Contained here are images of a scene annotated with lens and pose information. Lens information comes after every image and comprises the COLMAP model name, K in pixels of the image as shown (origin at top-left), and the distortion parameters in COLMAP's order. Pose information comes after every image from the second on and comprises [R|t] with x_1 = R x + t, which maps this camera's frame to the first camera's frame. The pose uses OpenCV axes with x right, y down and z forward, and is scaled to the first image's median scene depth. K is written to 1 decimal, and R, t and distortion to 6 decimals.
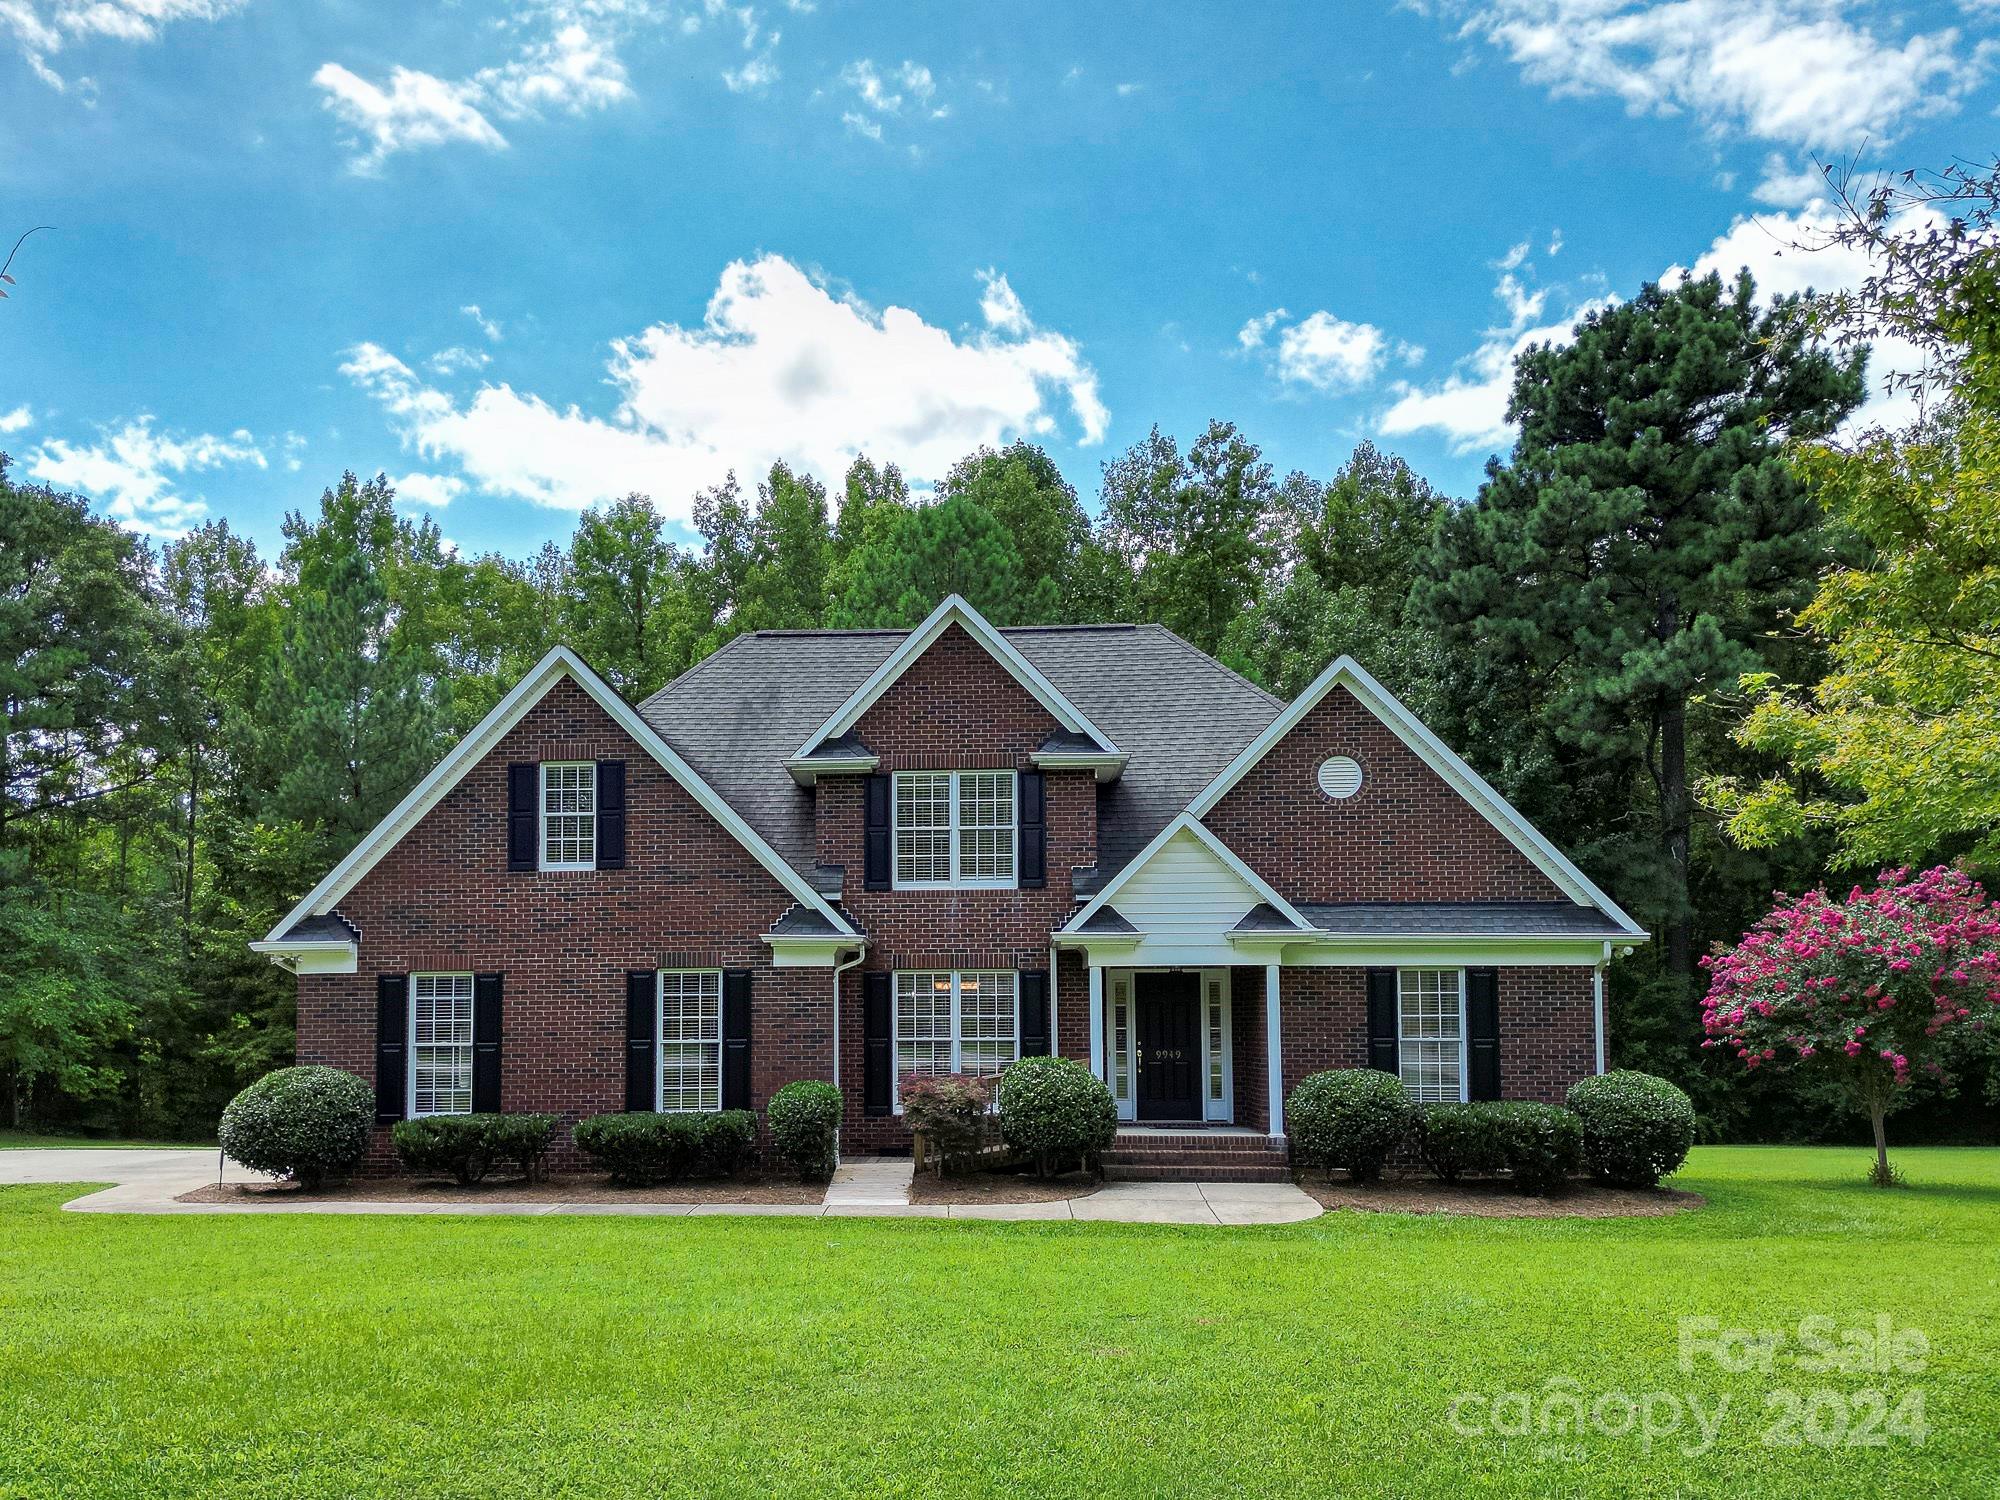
lens RADIAL K [[1480.6, 0, 988.6], [0, 1480.6, 728.3], [0, 0, 1]] dist [0.021797, -0.001422]
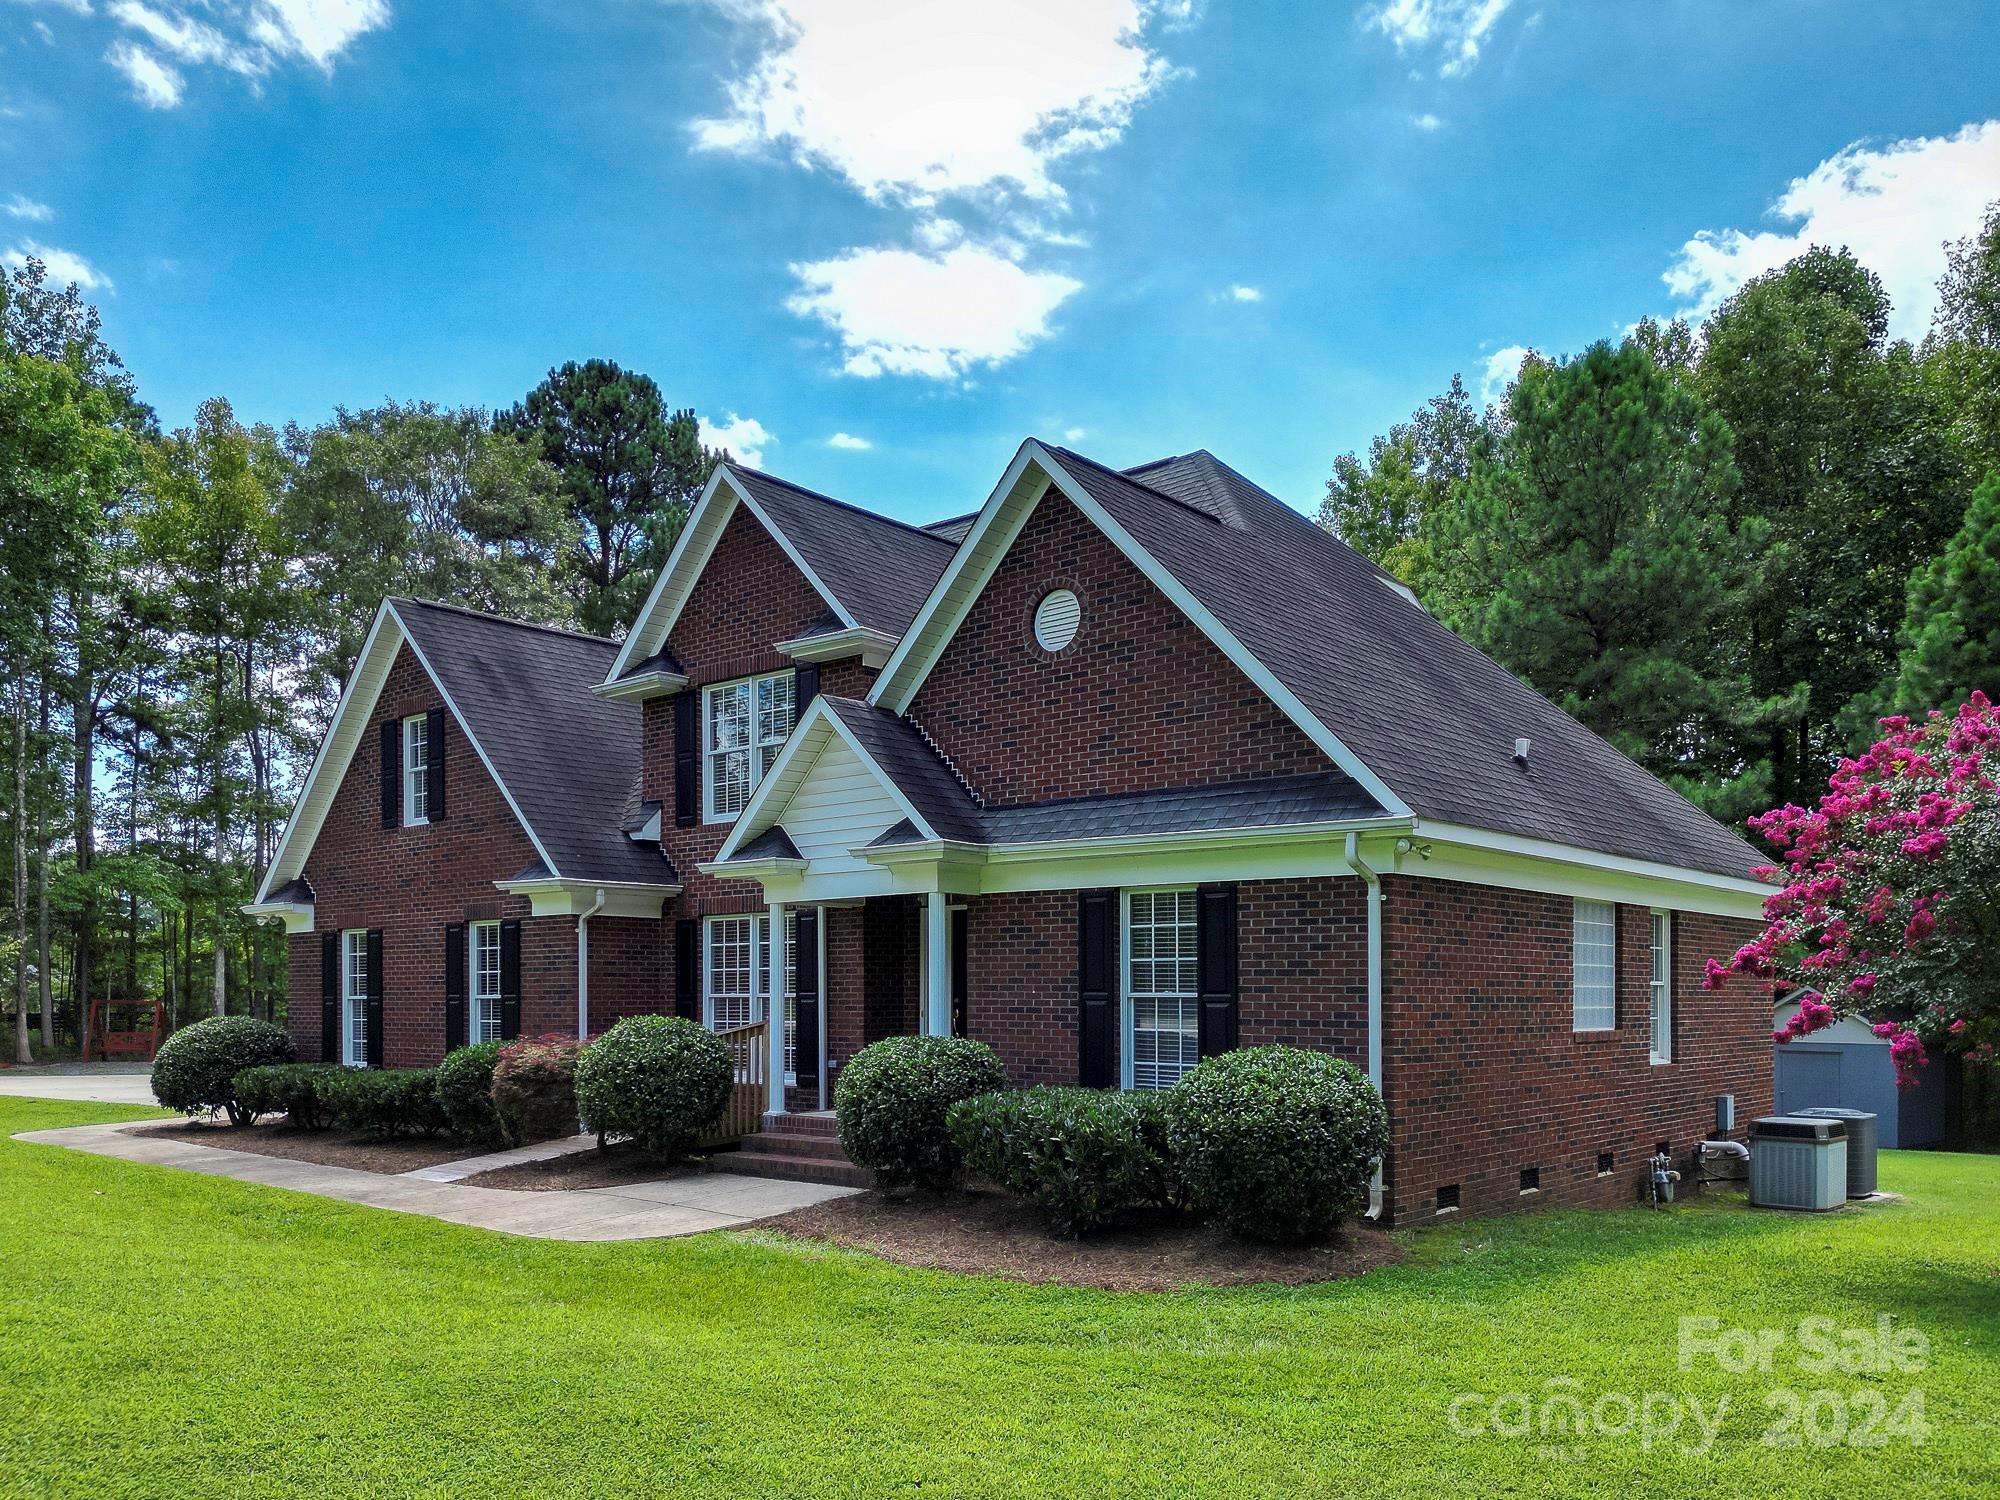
lens RADIAL K [[1480.6, 0, 988.6], [0, 1480.6, 728.3], [0, 0, 1]] dist [0.021797, -0.001422]
pose [[0.805931, -0.102997, -0.582980, 0.619968], [0.121111, 0.992607, -0.007939, 0.086037], [0.579488, -0.064207, 0.812448, 0.419439]]
